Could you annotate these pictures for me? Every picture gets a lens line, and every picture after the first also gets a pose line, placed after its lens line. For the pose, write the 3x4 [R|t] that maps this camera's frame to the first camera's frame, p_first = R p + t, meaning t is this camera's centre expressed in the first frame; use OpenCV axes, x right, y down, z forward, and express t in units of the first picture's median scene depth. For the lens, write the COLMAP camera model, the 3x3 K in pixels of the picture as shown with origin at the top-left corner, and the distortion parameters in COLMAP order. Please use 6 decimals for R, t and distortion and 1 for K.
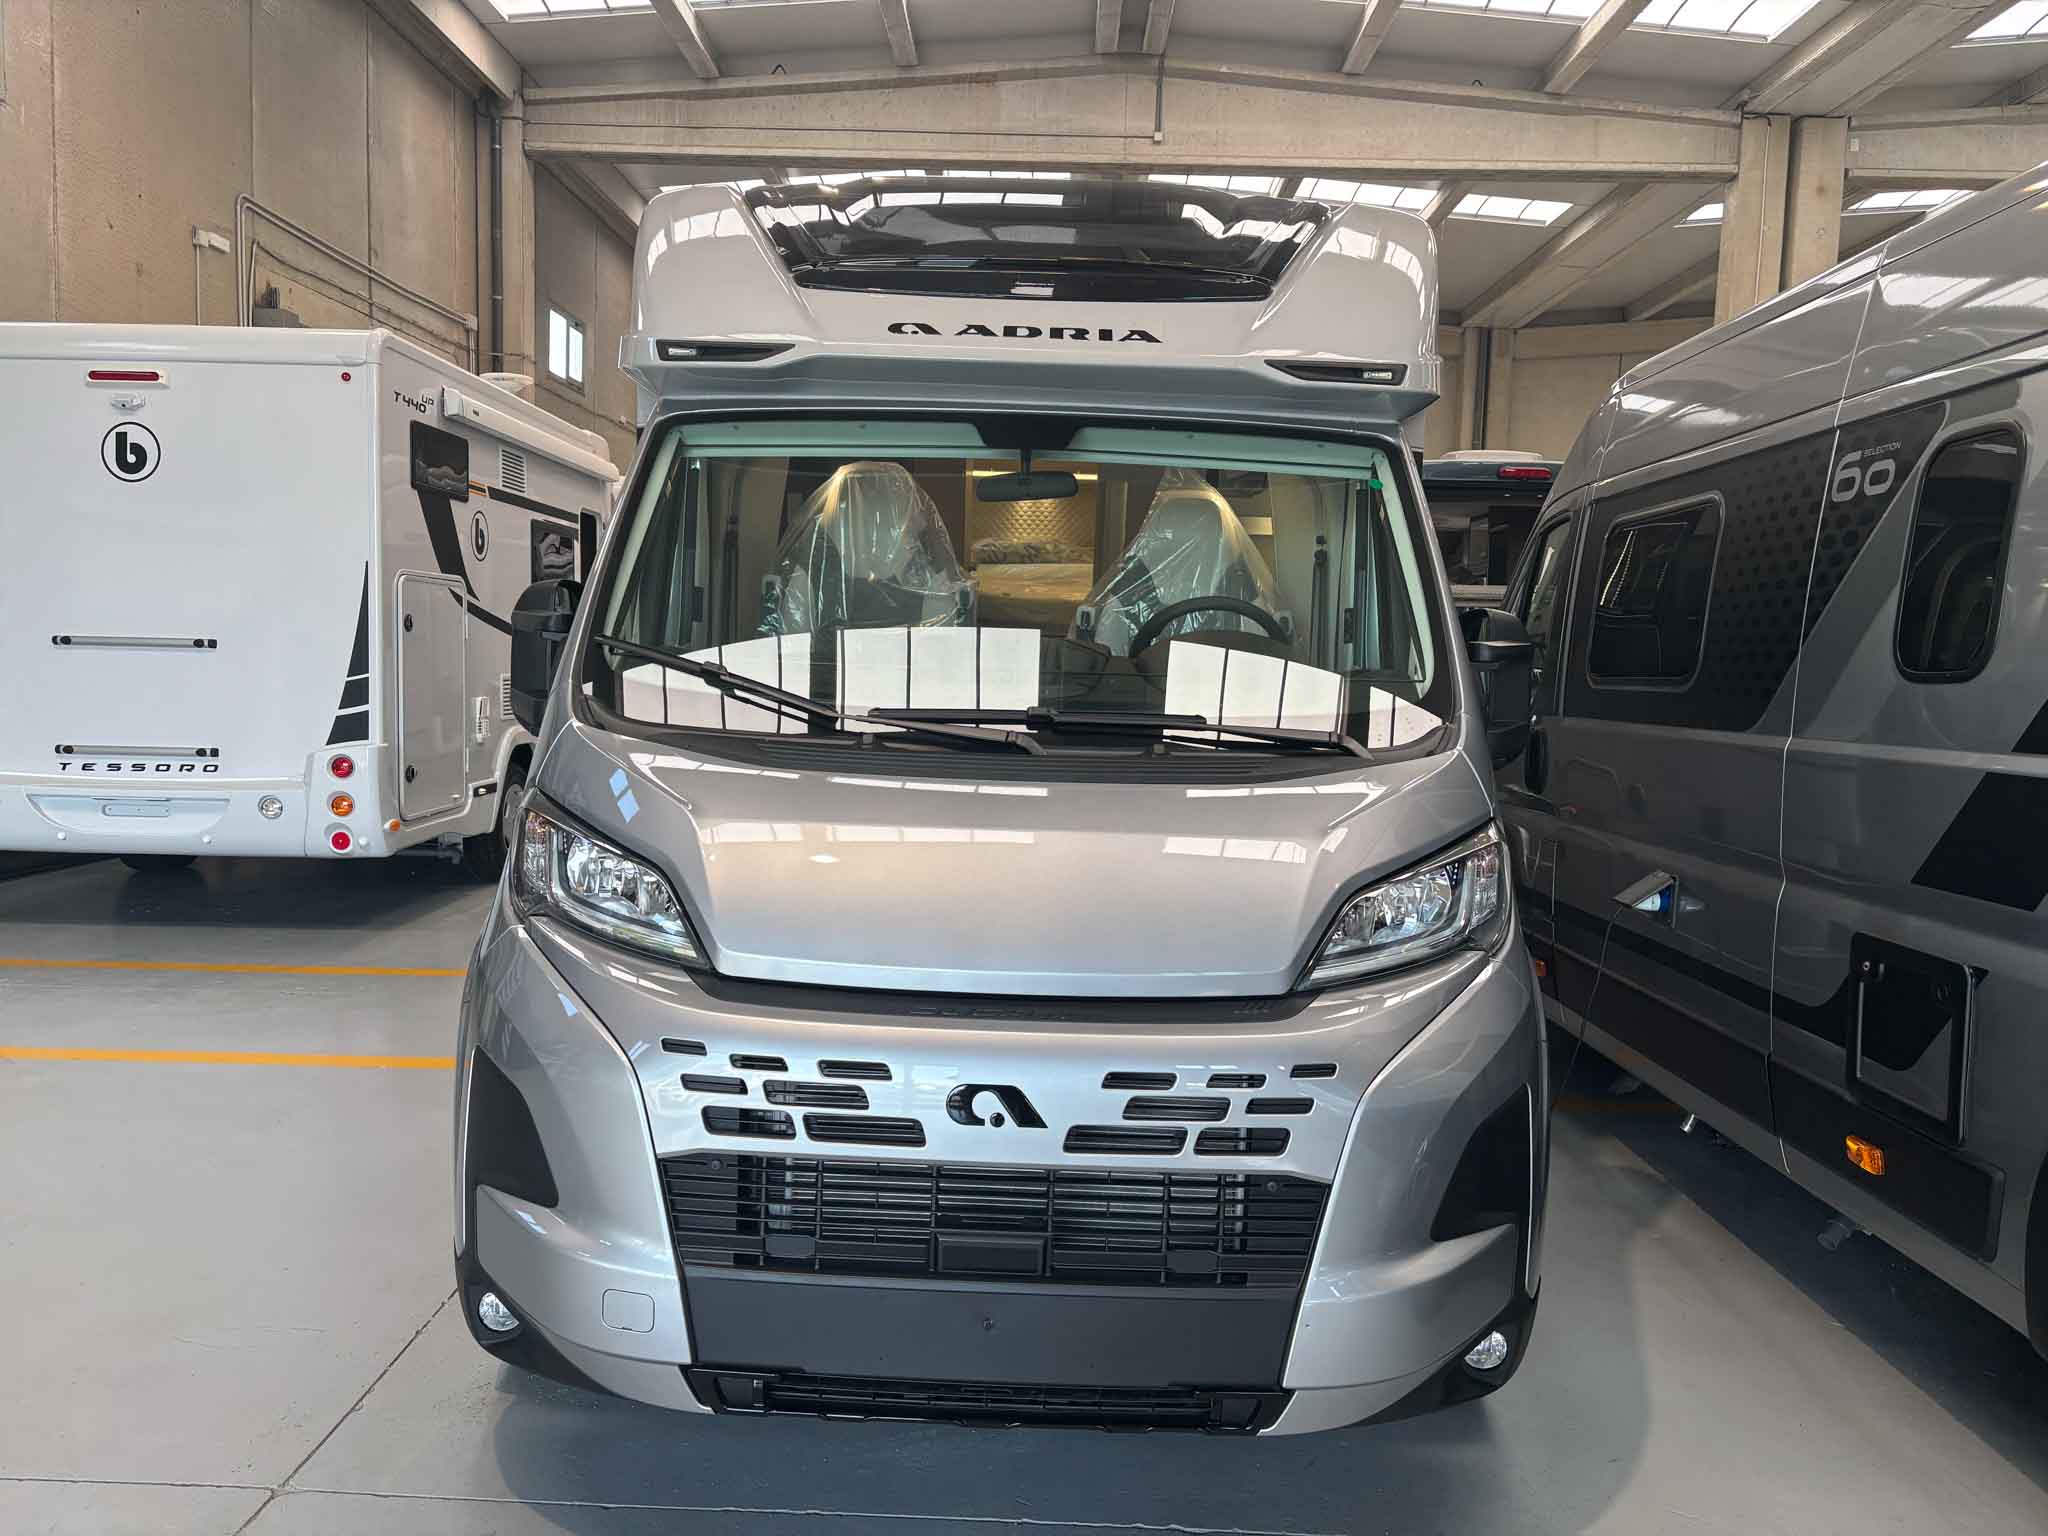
lens RADIAL K [[1547.0, 0, 1019.1], [0, 1547.0, 768.5], [0, 0, 1]] dist [0.017156, 0.009346]
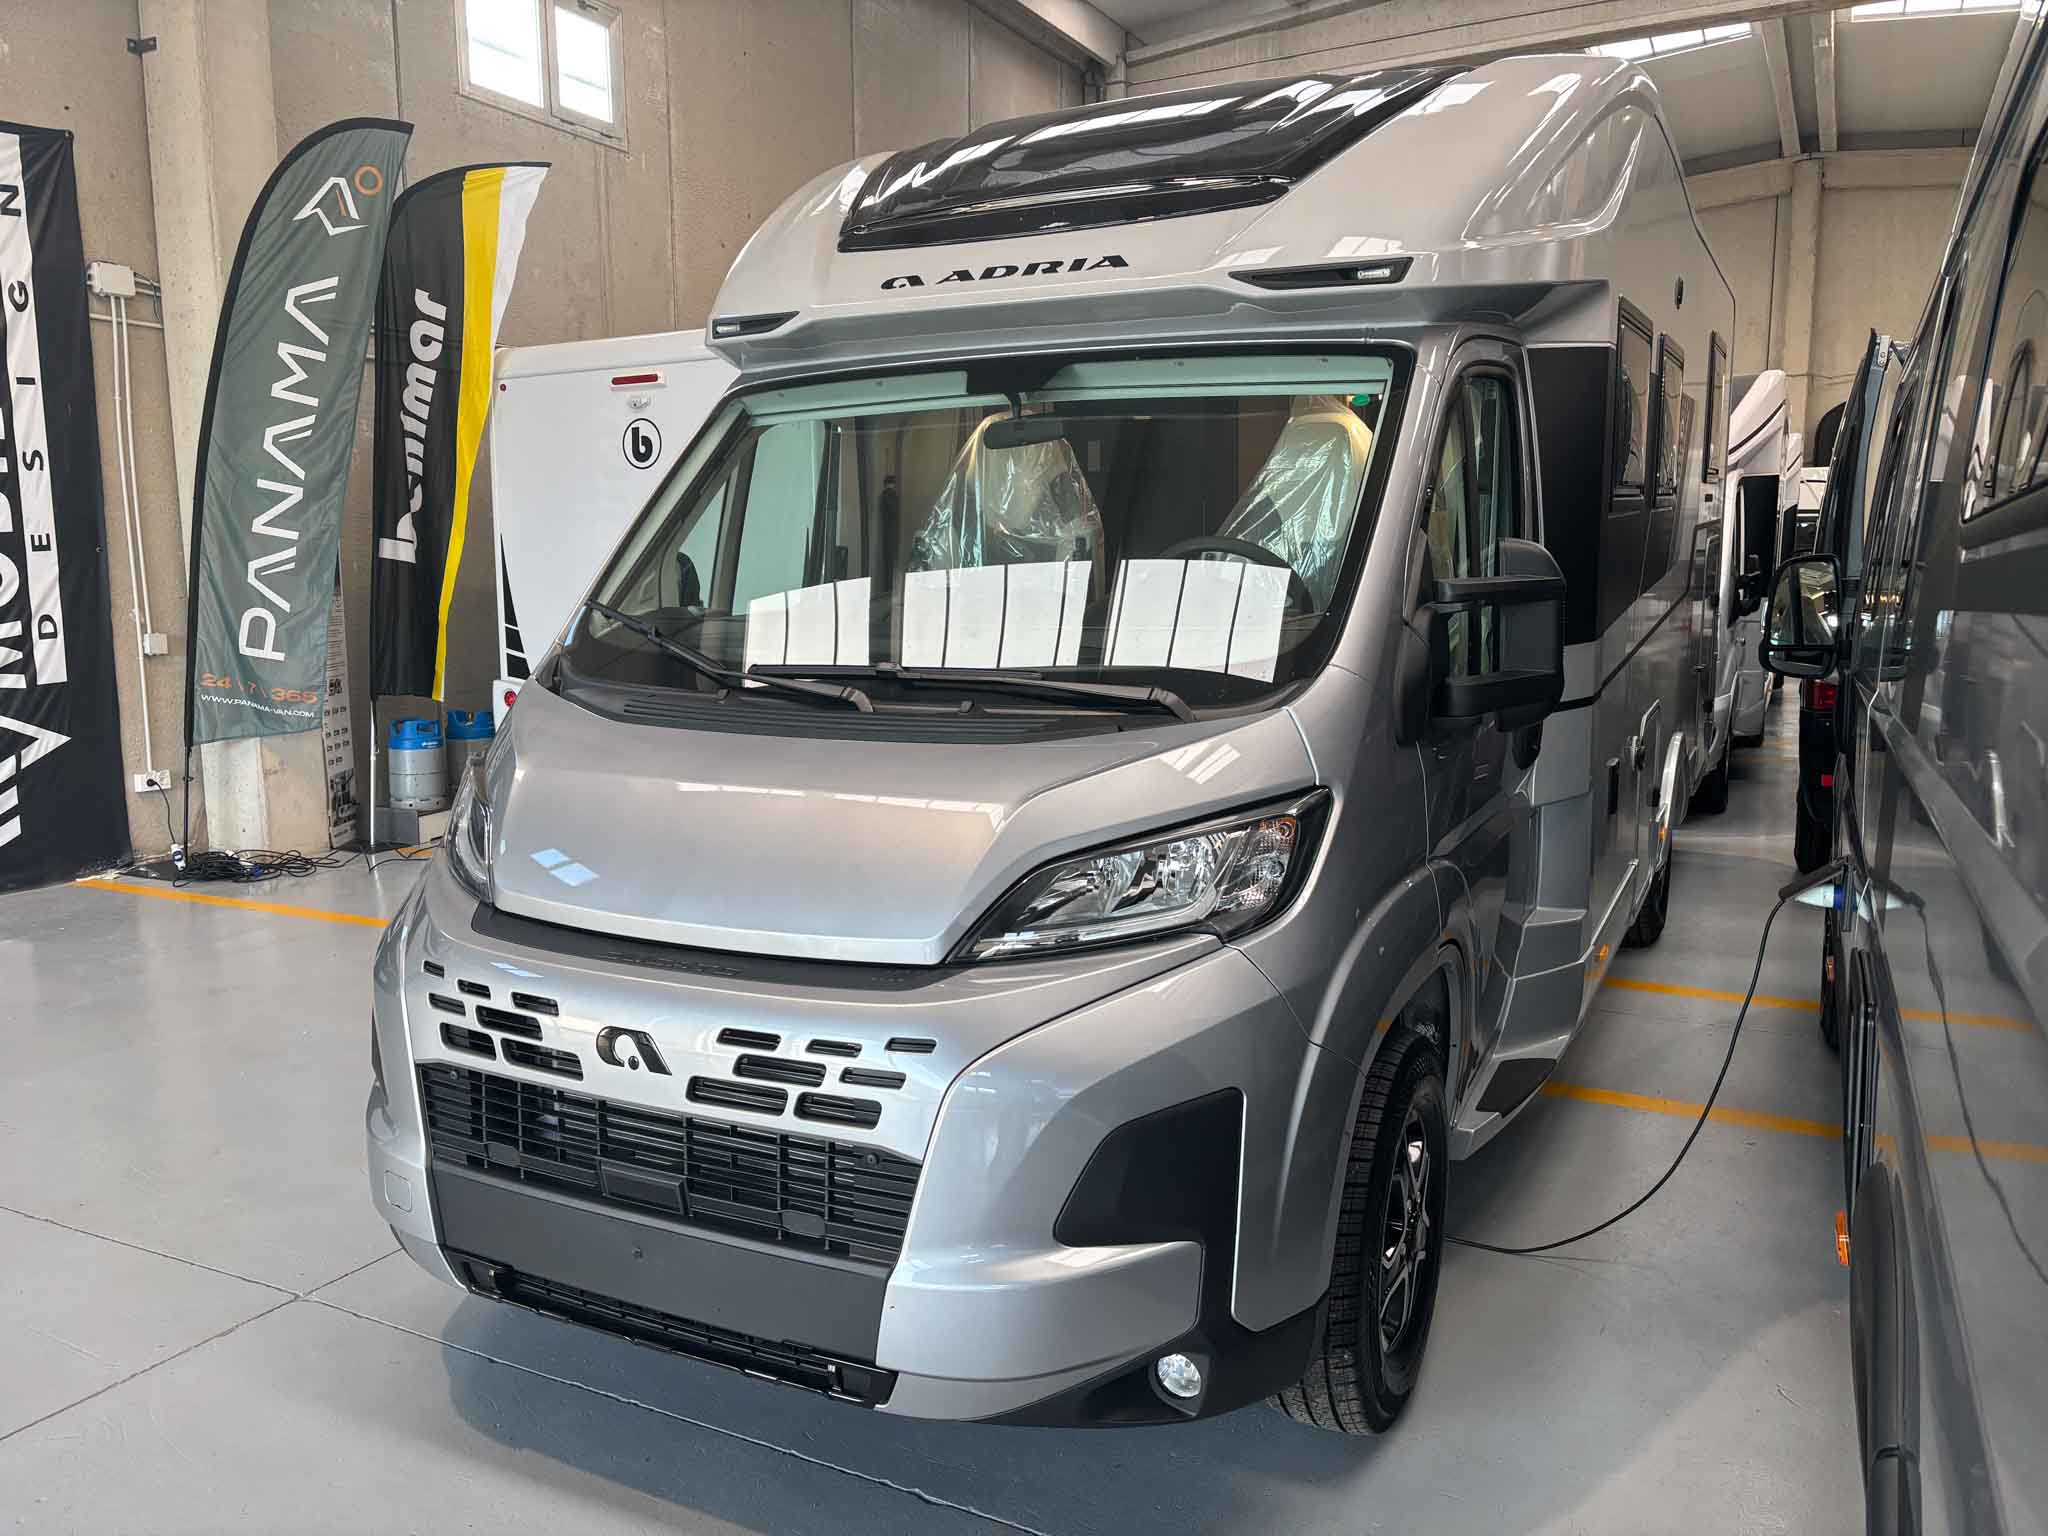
lens RADIAL K [[1547.0, 0, 1023.7], [0, 1547.0, 775.7], [0, 0, 1]] dist [0.017156, 0.009346]
pose [[0.896768, 0.024323, -0.441832, 0.671240], [-0.004600, 0.998947, 0.045655, -0.015685], [0.442478, -0.038909, 0.895935, 0.181350]]
